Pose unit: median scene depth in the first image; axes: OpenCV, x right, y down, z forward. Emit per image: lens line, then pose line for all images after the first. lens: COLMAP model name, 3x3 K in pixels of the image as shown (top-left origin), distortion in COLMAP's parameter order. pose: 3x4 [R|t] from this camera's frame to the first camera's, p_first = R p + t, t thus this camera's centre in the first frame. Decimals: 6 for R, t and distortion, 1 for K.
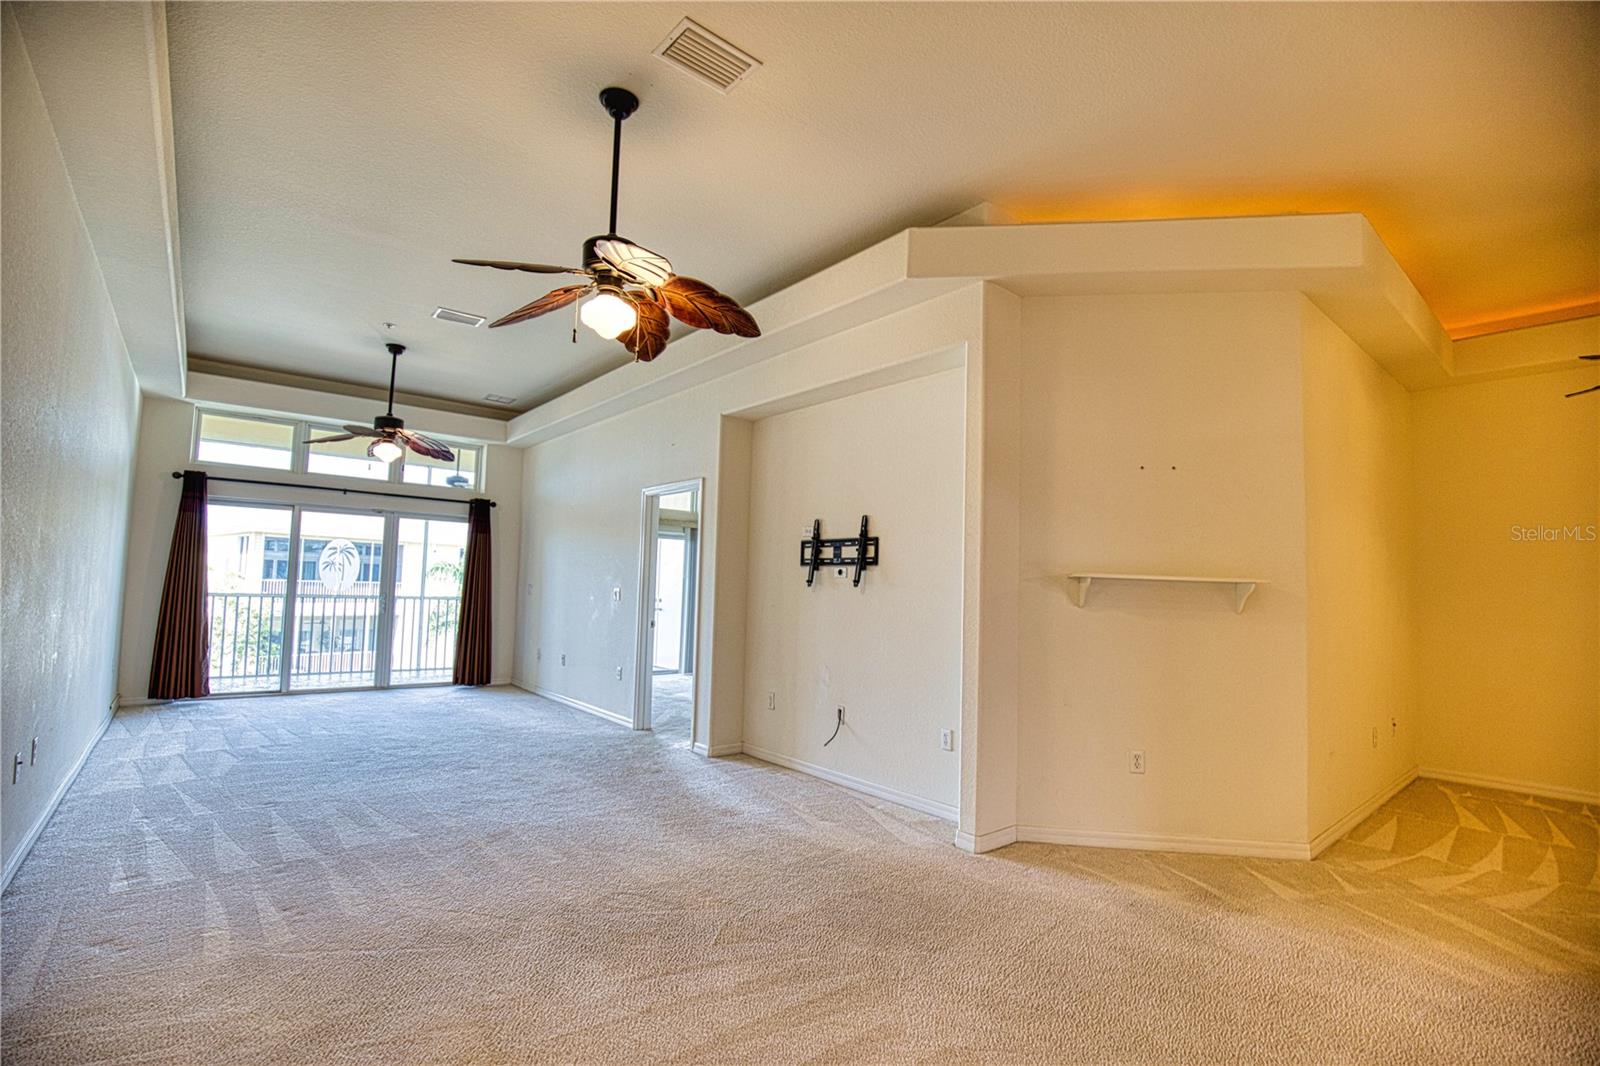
lens RADIAL K [[729.6, 0, 802.2], [0, 729.6, 540.7], [0, 0, 1]] dist [-0.039450, 0.010006]
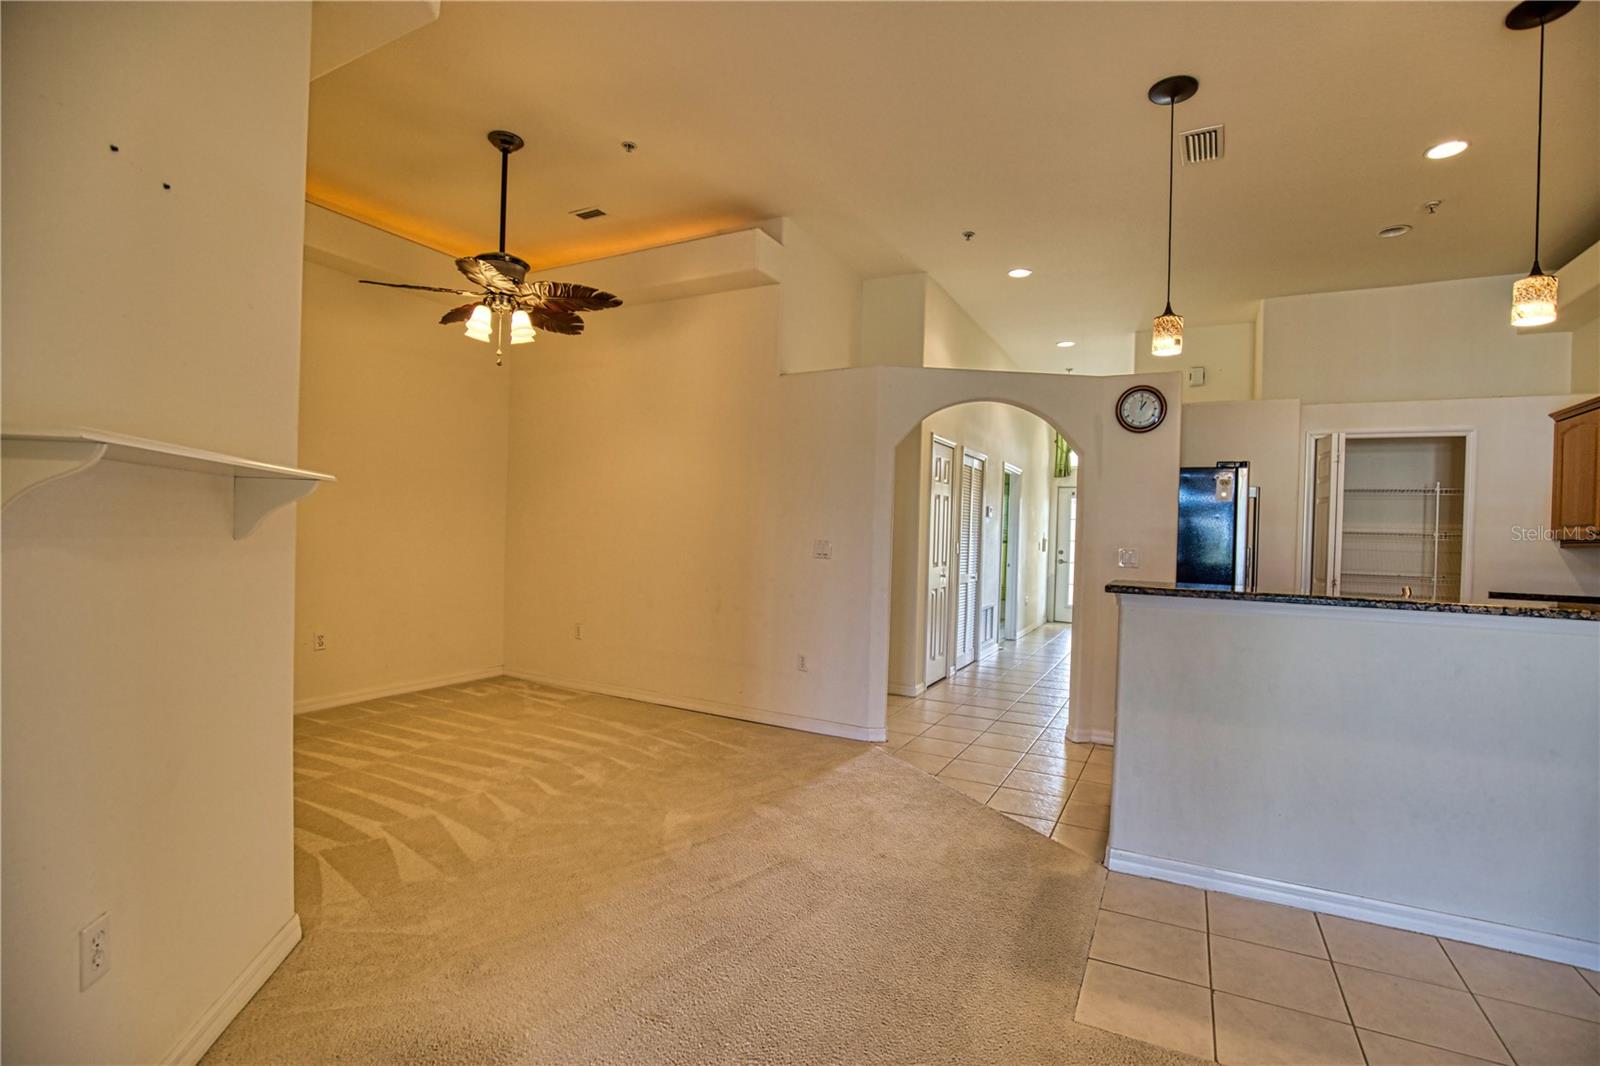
lens RADIAL K [[731.9, 0, 807.3], [0, 731.9, 540.4], [0, 0, 1]] dist [-0.041847, 0.010958]
pose [[-0.376467, -0.052005, 0.924969, 0.002872], [-0.101907, 0.994689, 0.014448, 0.031738], [-0.920808, -0.088822, -0.379767, 0.472088]]
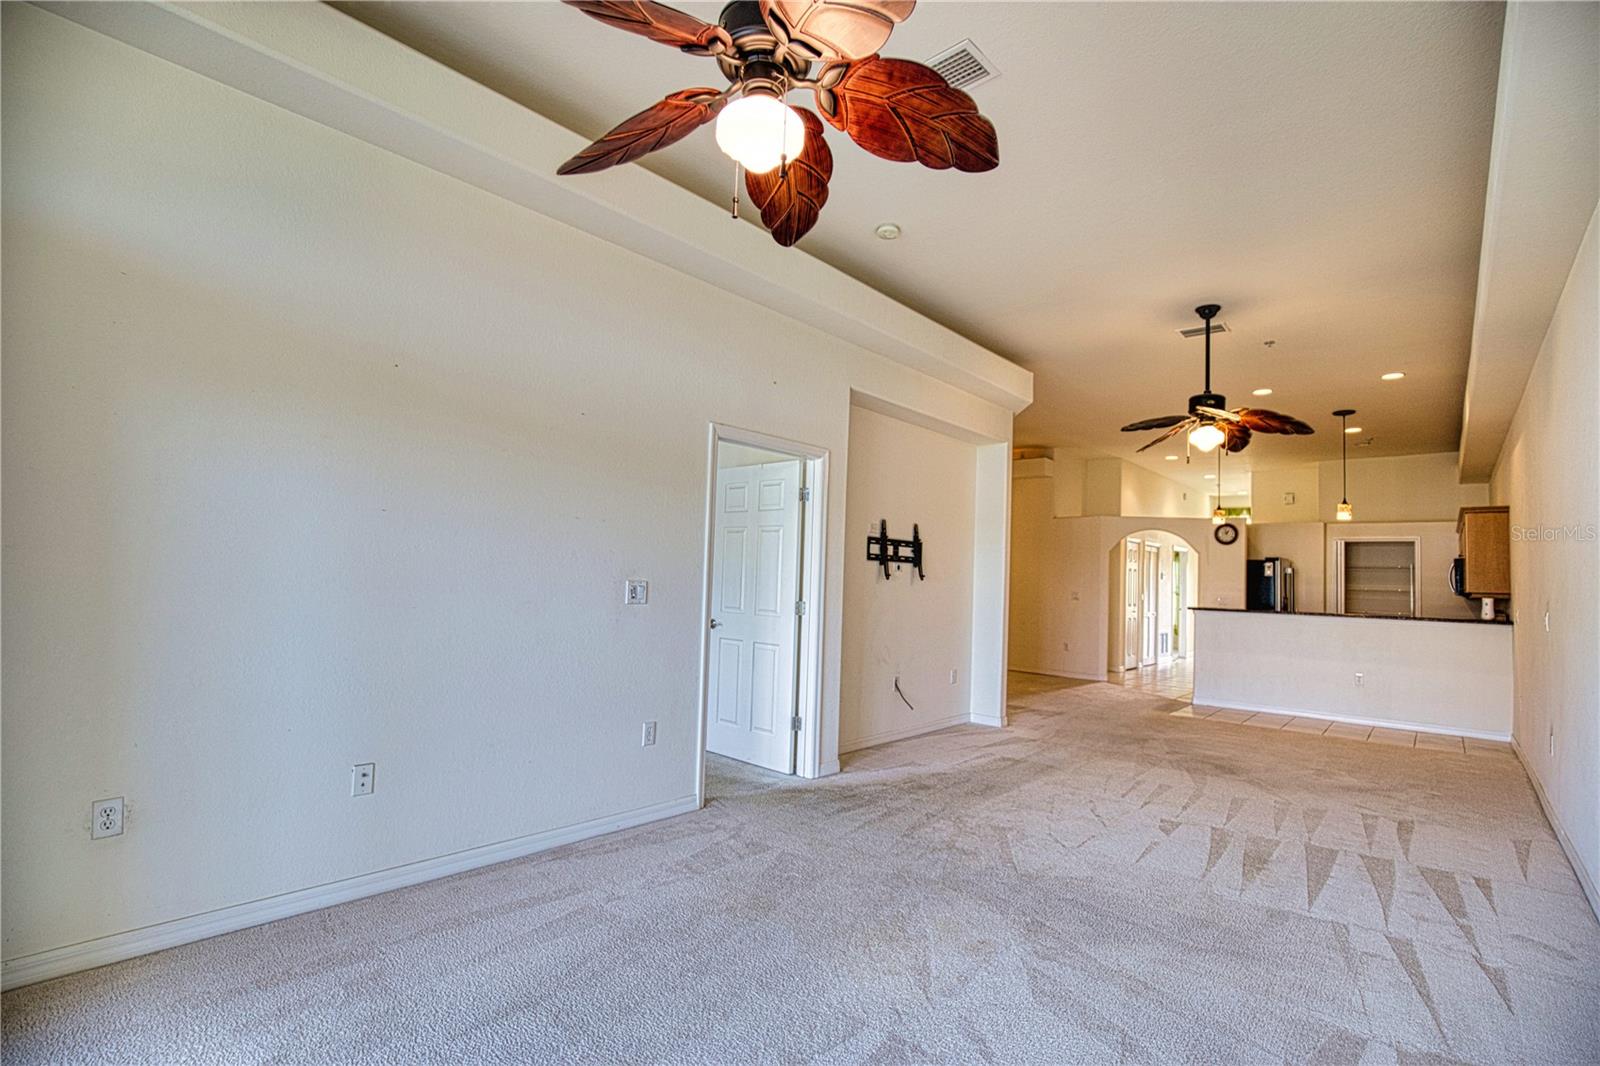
lens RADIAL K [[729.6, 0, 802.2], [0, 729.6, 540.7], [0, 0, 1]] dist [-0.039450, 0.010006]
pose [[-0.133740, 0.015462, 0.990896, -0.855756], [-0.105558, 0.993968, -0.029757, 0.039482], [-0.985379, -0.108576, -0.131301, 1.008548]]
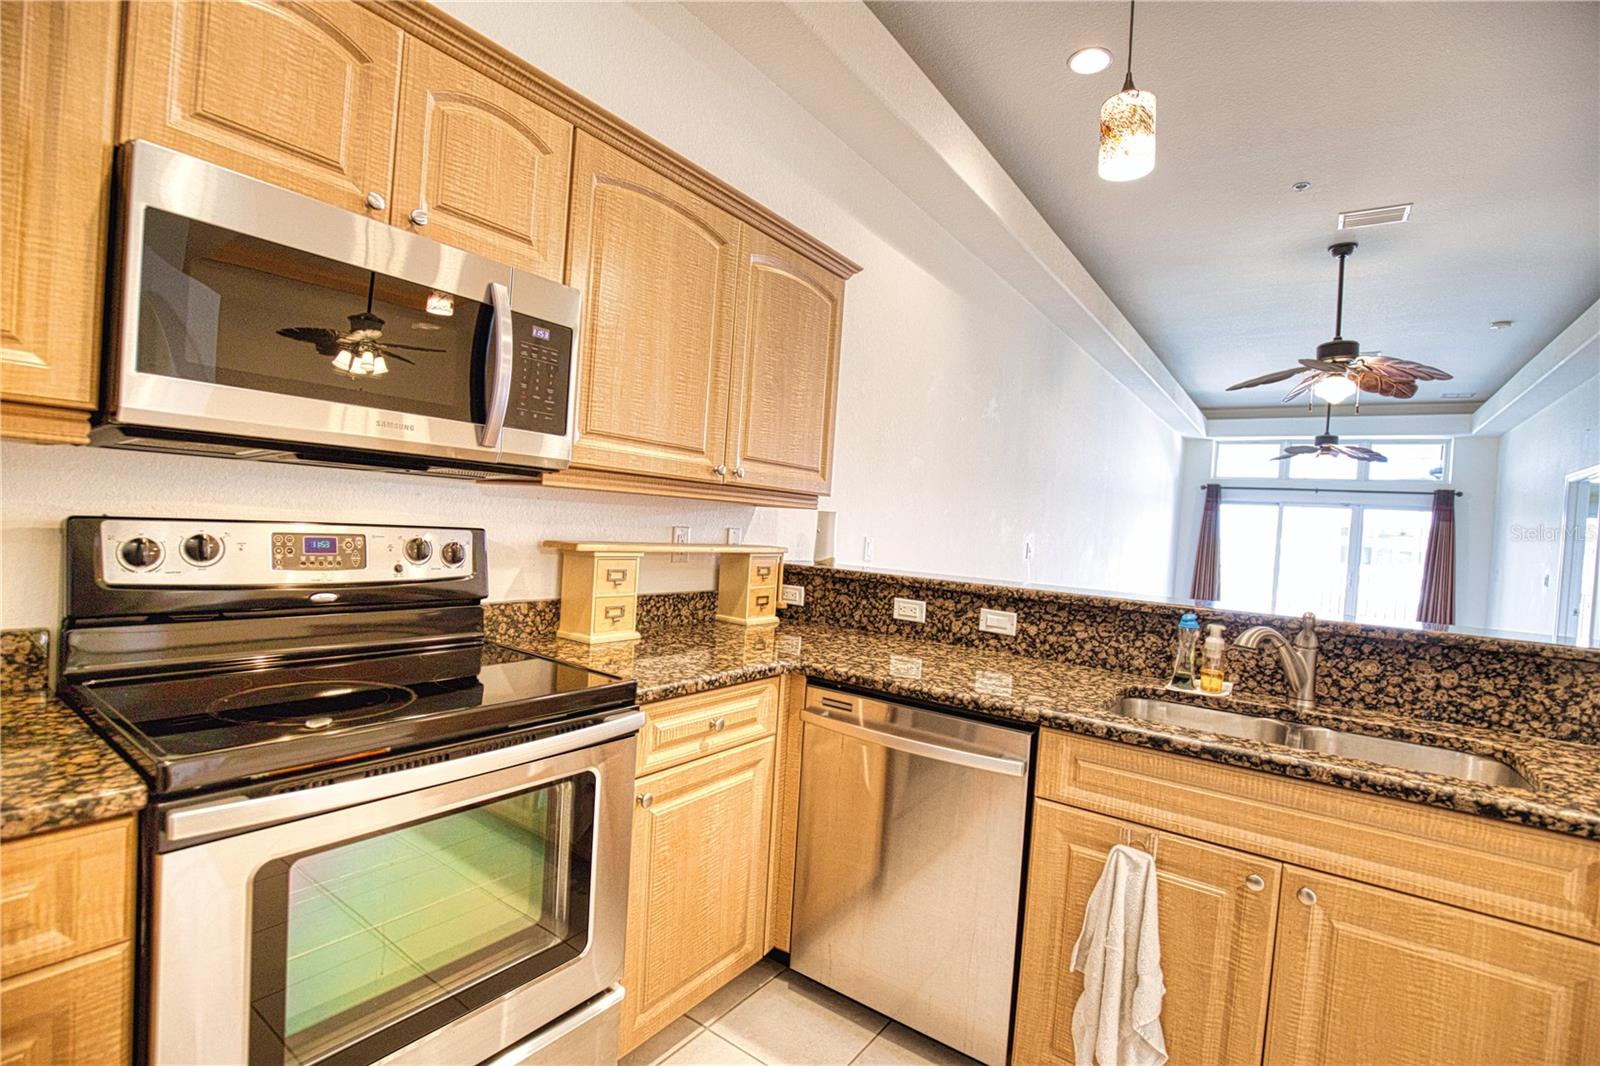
lens RADIAL K [[728.4, 0, 807.7], [0, 728.4, 536.4], [0, 0, 1]] dist [-0.037142, 0.007486]
pose [[0.249458, 0.005322, -0.968371, 0.458834], [0.006348, 0.999954, 0.007131, -0.001722], [0.968365, -0.007927, 0.249413, -0.248183]]
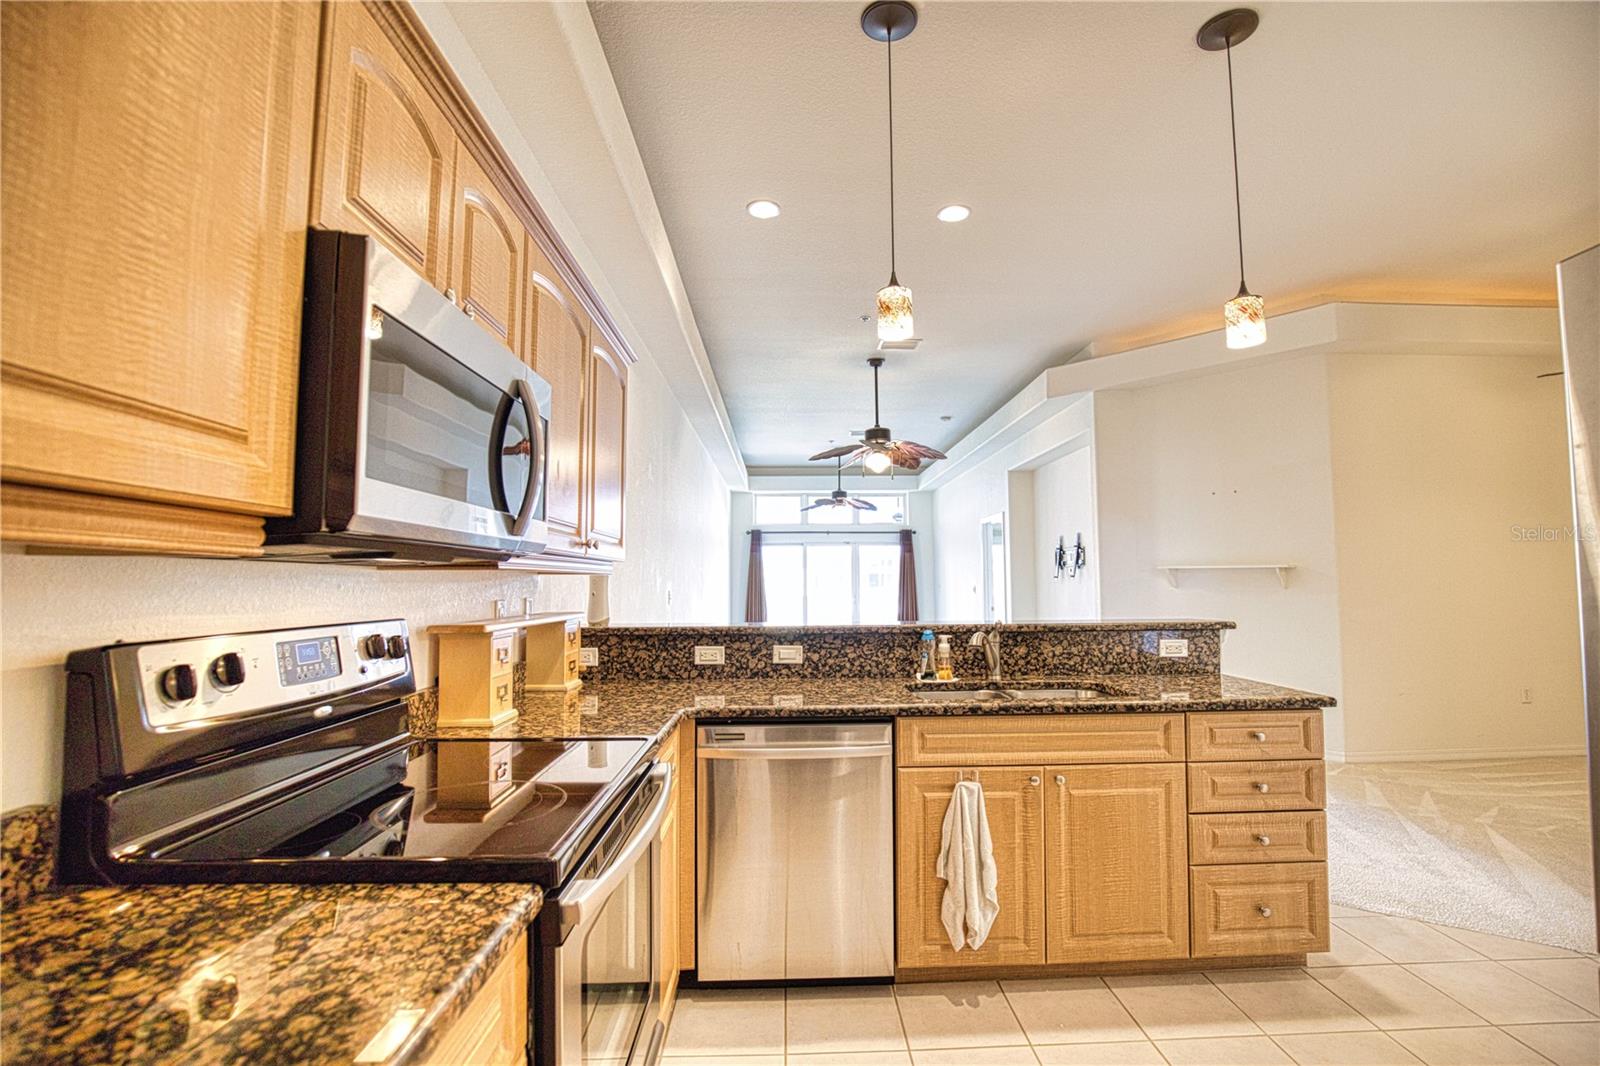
lens RADIAL K [[728.4, 0, 807.7], [0, 728.4, 536.4], [0, 0, 1]] dist [-0.037142, 0.007486]
pose [[0.783380, -0.073469, -0.617185, 0.431993], [0.069037, 0.997130, -0.031069, -0.014858], [0.617697, -0.018270, 0.786204, -0.413861]]
